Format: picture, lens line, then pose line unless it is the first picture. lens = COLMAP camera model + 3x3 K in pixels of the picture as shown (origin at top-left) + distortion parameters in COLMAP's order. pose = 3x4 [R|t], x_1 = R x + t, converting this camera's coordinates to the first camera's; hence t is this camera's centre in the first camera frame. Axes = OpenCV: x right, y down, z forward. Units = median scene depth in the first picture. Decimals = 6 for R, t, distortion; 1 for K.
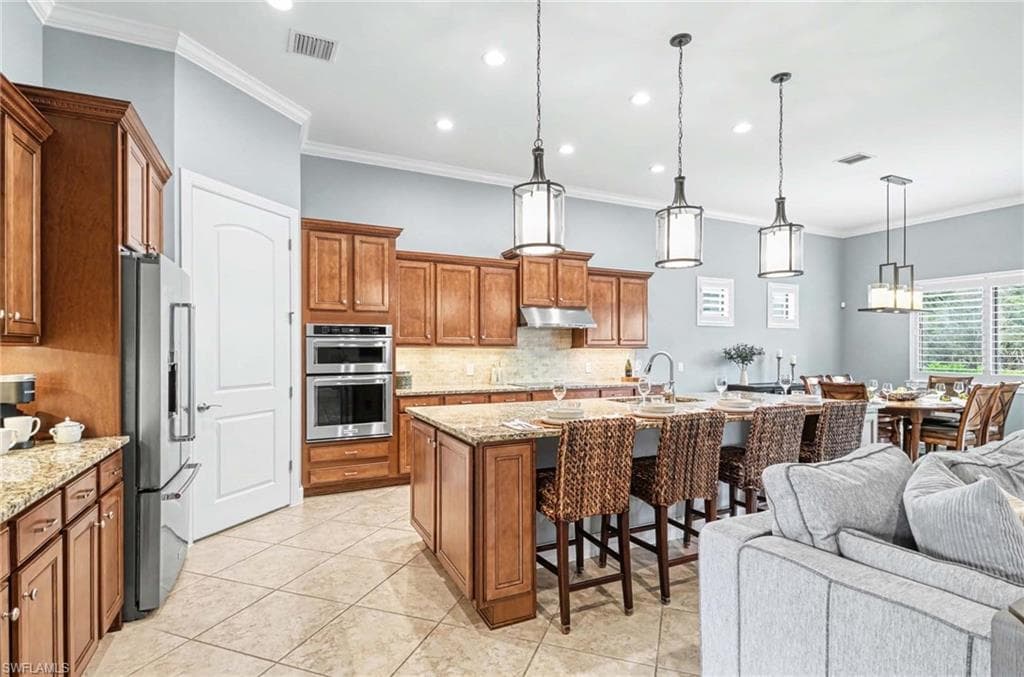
lens RADIAL K [[499.9, 0, 498.7], [0, 499.9, 352.1], [0, 0, 1]] dist [0.022839, -0.002819]
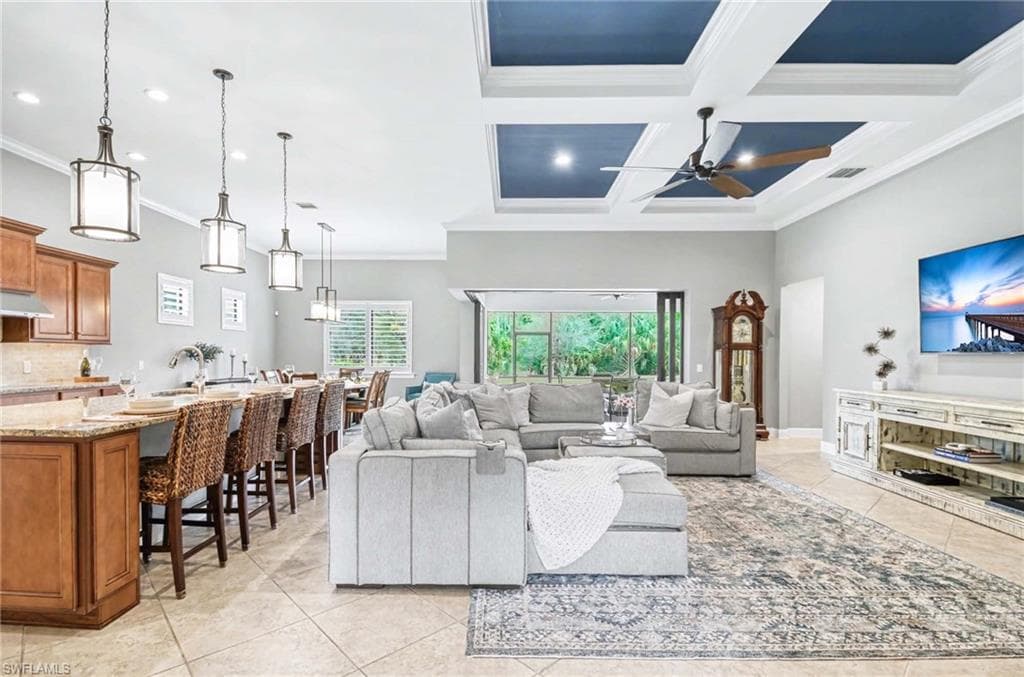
lens RADIAL K [[484.4, 0, 519.5], [0, 484.4, 363.3], [0, 0, 1]] dist [-0.015717, -0.006888]
pose [[0.420989, -0.011598, 0.906992, -0.246509], [-0.005808, 0.999863, 0.015481, 0.012022], [-0.907047, -0.011786, 0.420864, -0.051479]]
